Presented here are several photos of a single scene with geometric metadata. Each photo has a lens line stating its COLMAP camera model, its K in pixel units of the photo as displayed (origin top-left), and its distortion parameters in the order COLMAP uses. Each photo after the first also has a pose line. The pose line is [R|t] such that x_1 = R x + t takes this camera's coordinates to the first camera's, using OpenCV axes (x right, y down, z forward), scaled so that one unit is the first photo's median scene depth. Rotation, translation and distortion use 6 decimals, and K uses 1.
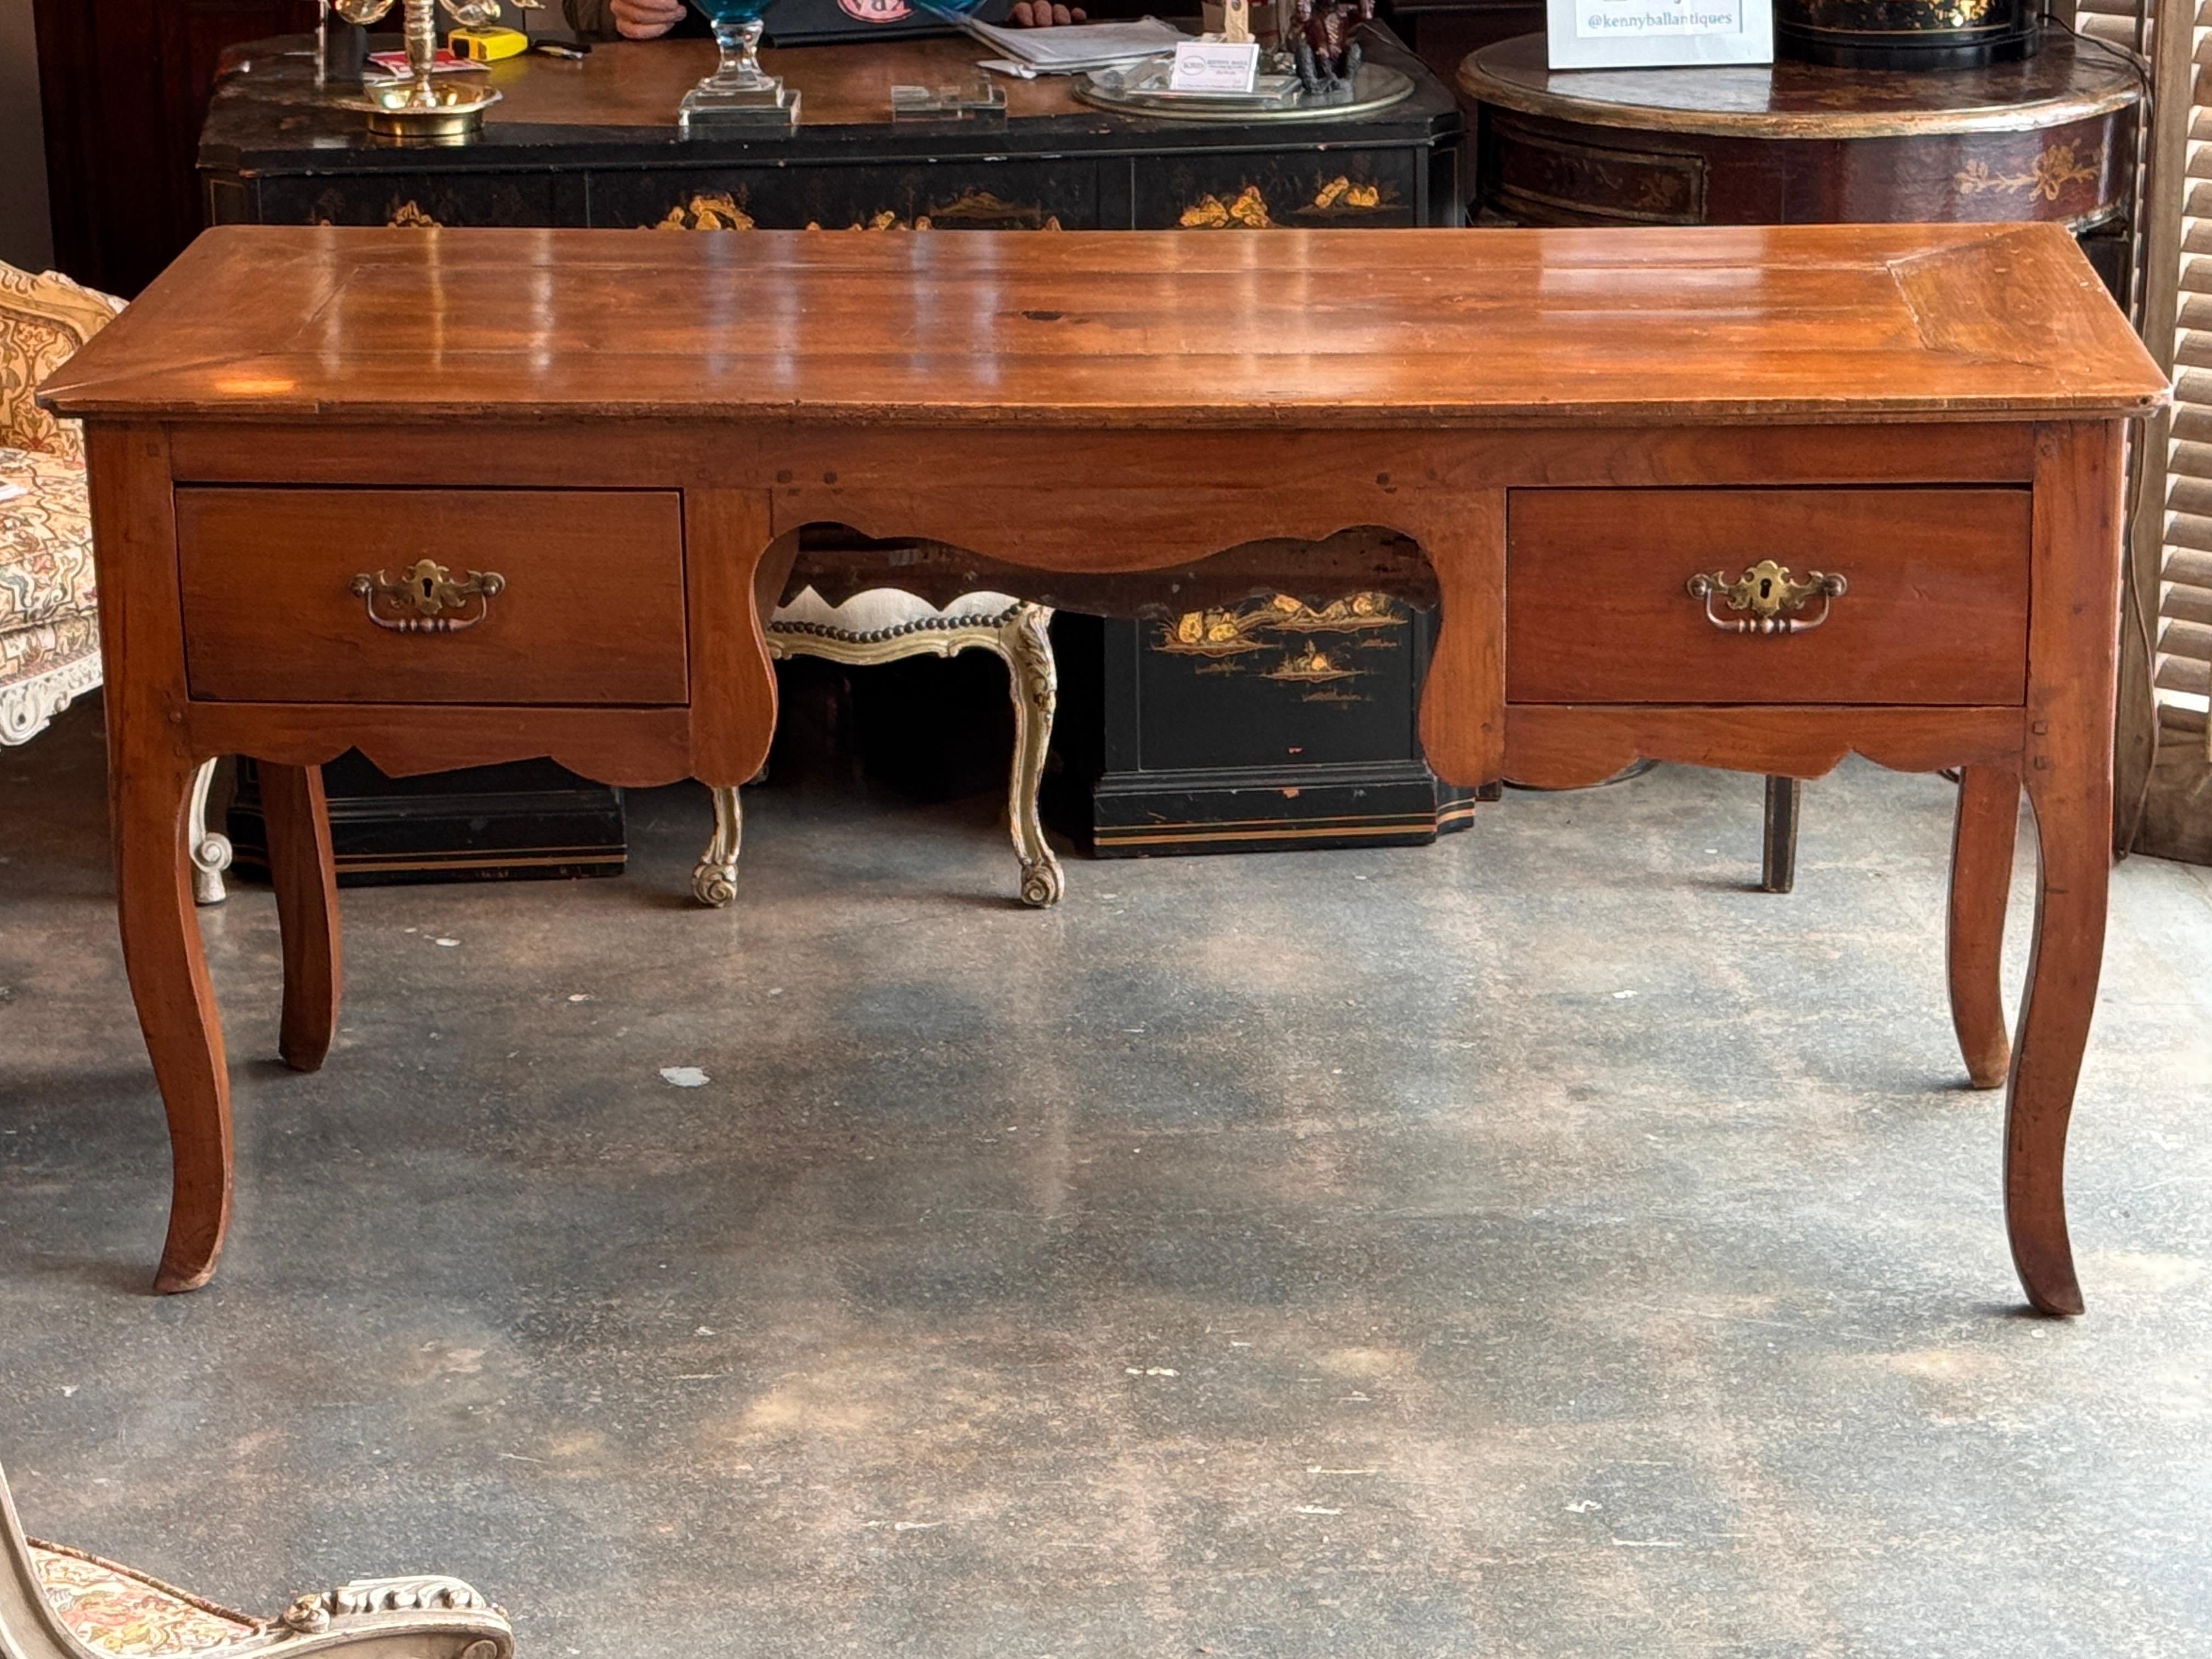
lens RADIAL K [[5269.0, 0, 1067.7], [0, 5269.0, 859.7], [0, 0, 1]] dist [0.120655, 0.000000]
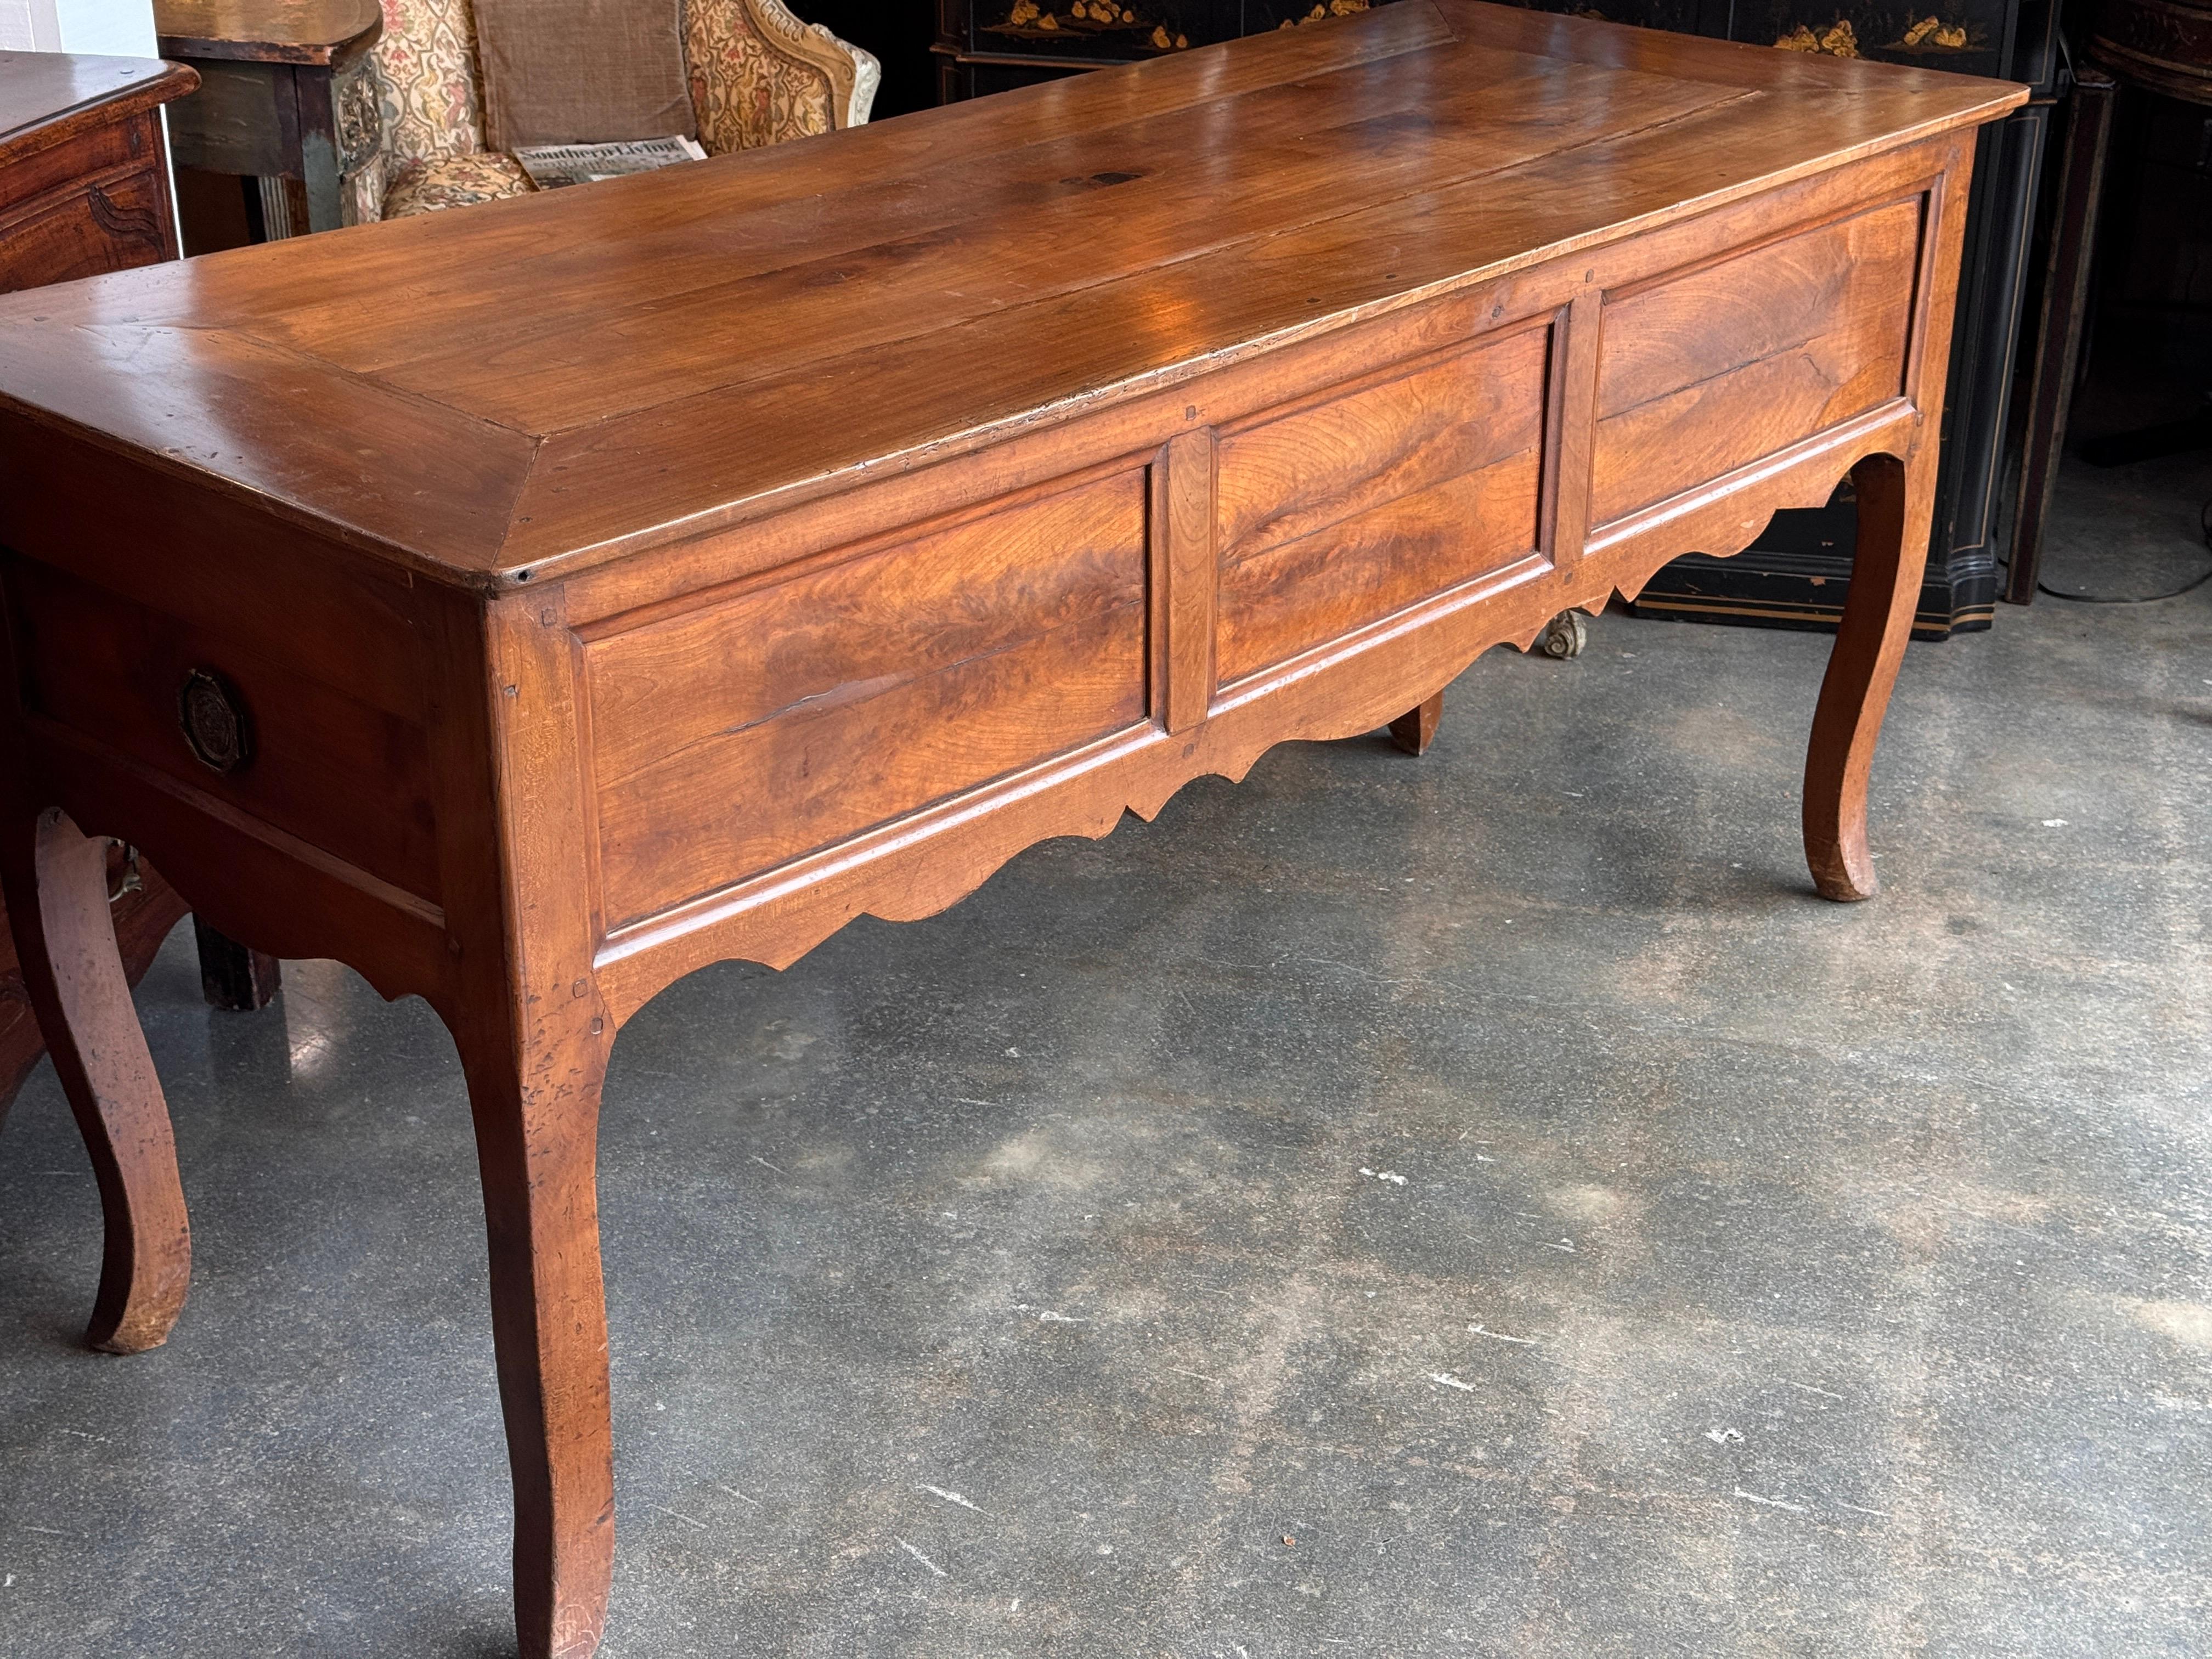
lens RADIAL K [[3098.6, 0, 1106.6], [0, 3098.6, 832.2], [0, 0, 1]] dist [0.119704, 0.000000]
pose [[0.944101, 0.150496, -0.293300, 0.130897], [-0.111779, 0.983148, 0.144660, -0.050206], [0.310128, -0.103788, 0.945013, 0.409062]]
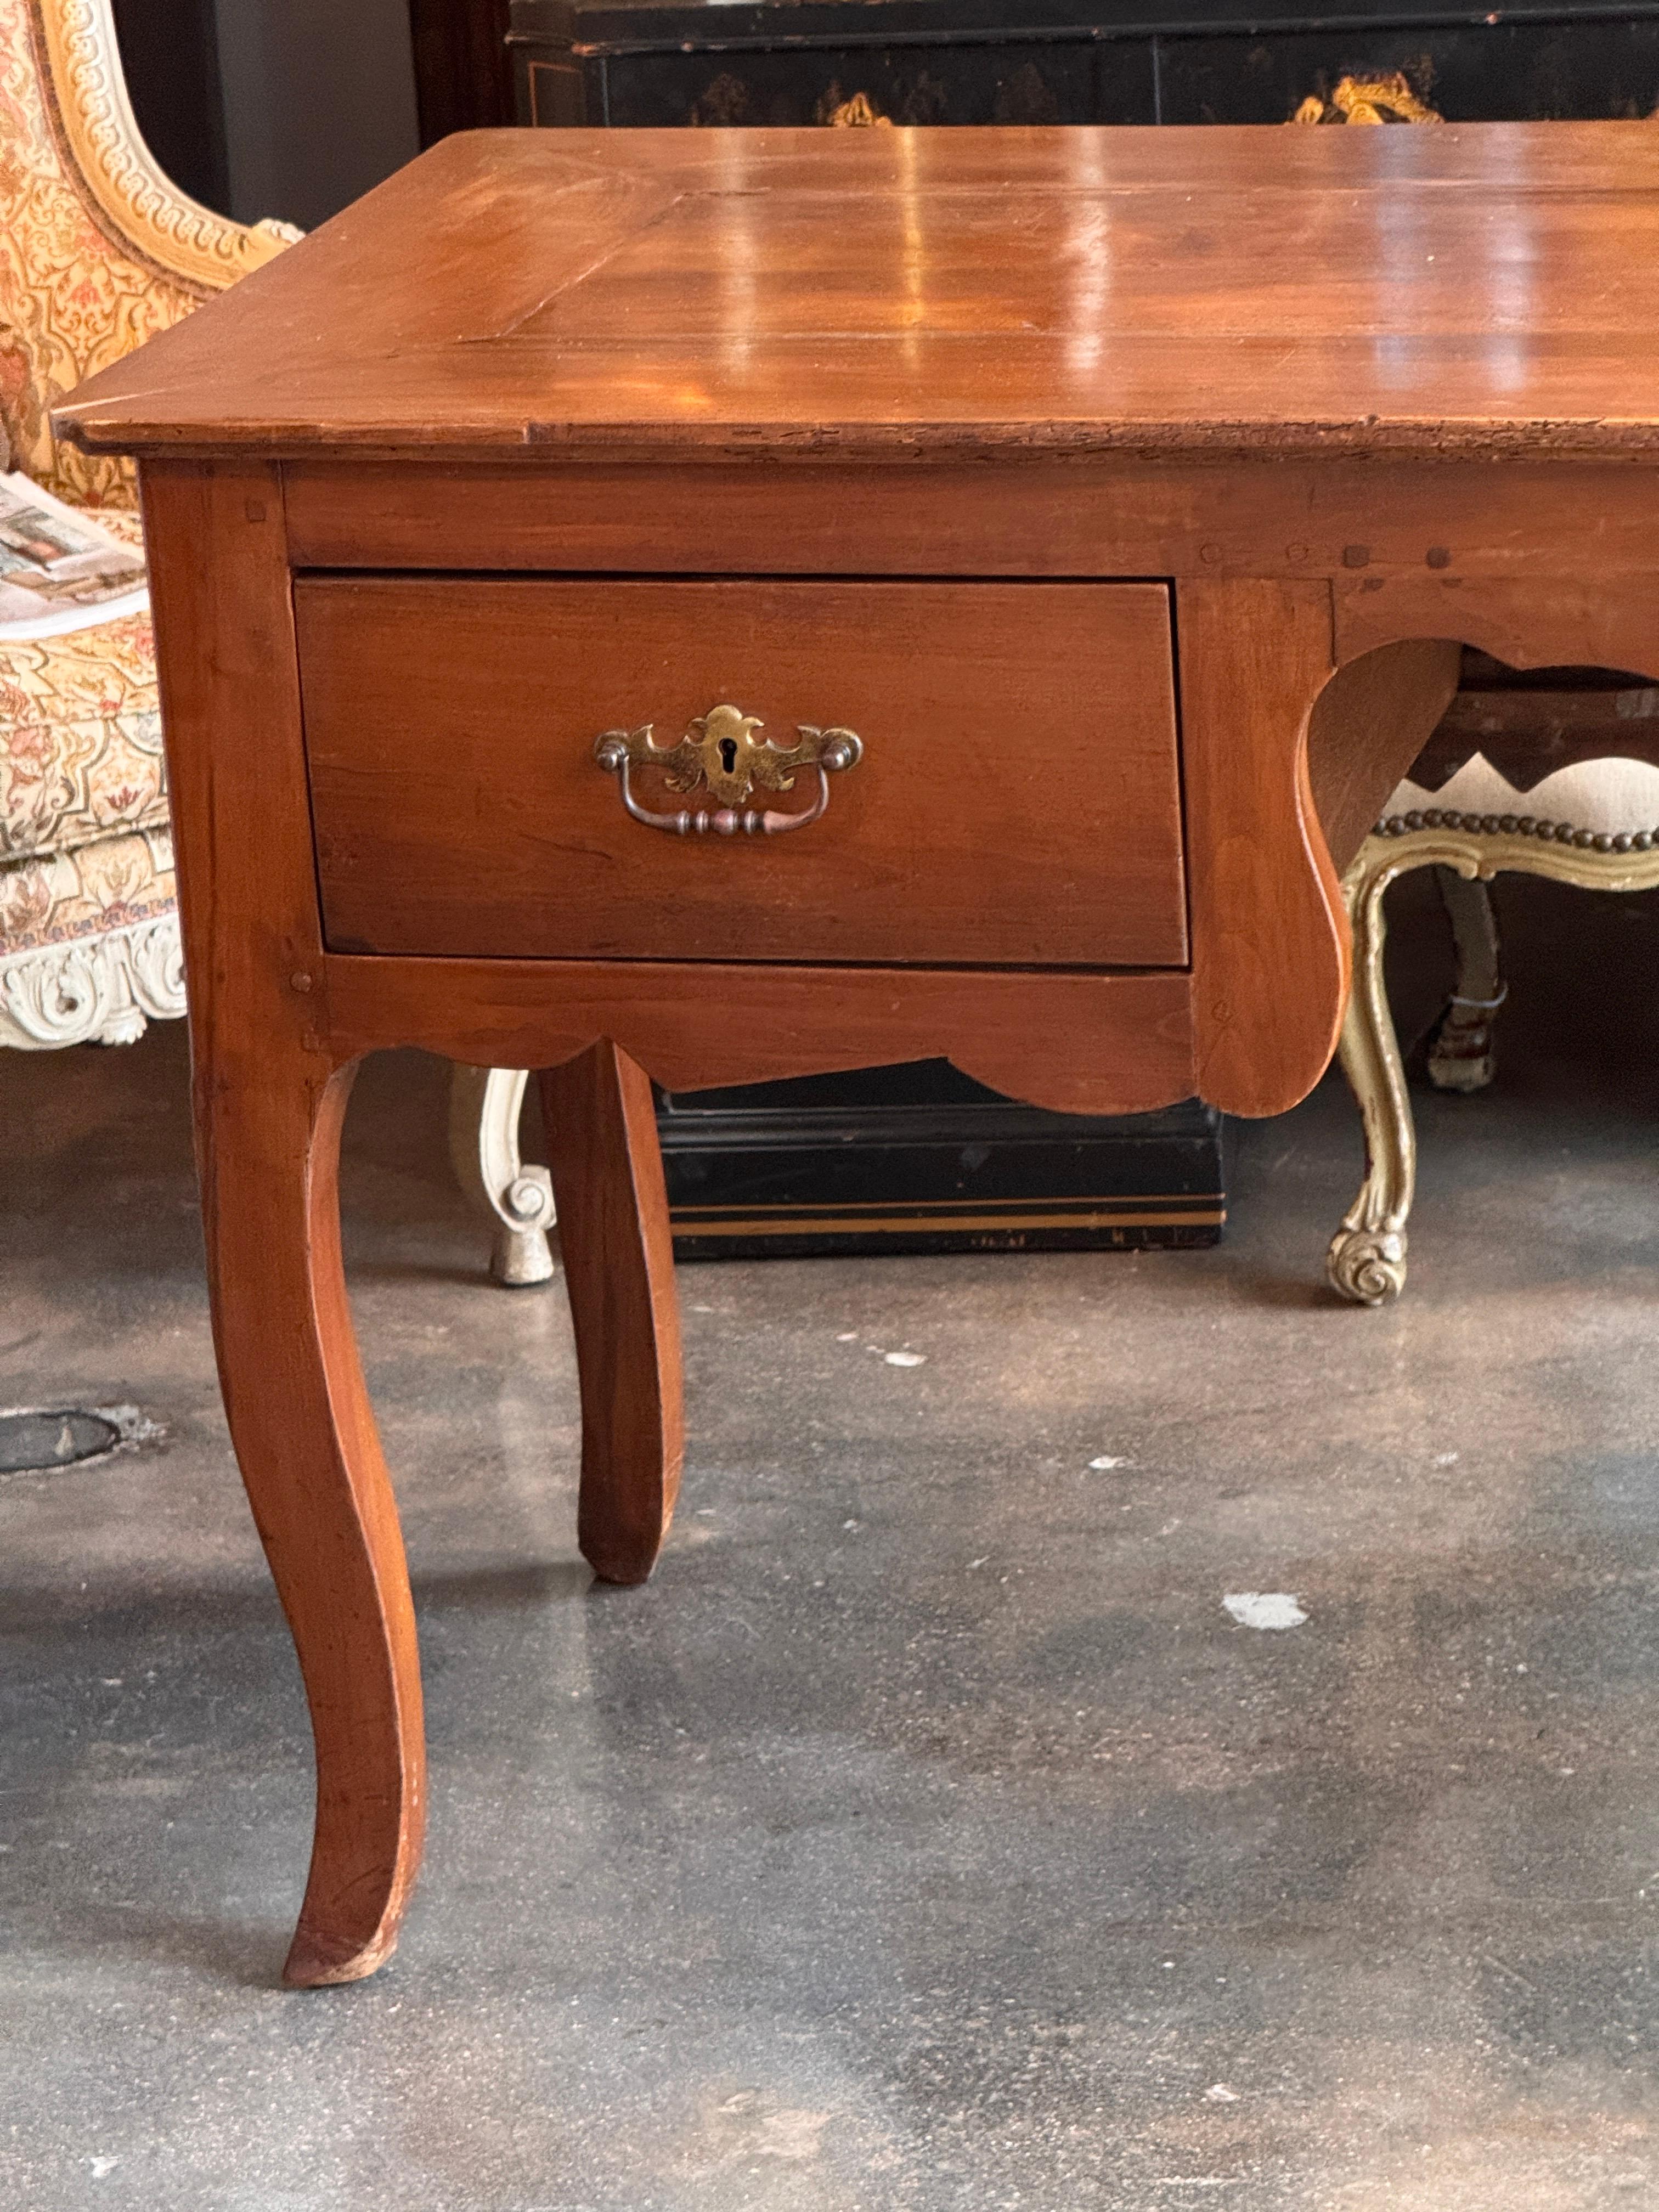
lens RADIAL K [[7811.2, 0, 892.4], [0, 7811.2, 1124.0], [0, 0, 1]] dist [0.268020, 0.000000]
pose [[0.984101, 0.010780, -0.177284, 0.042416], [-0.011514, 0.999929, -0.003115, -0.009594], [0.177237, 0.005107, 0.984155, 0.182520]]
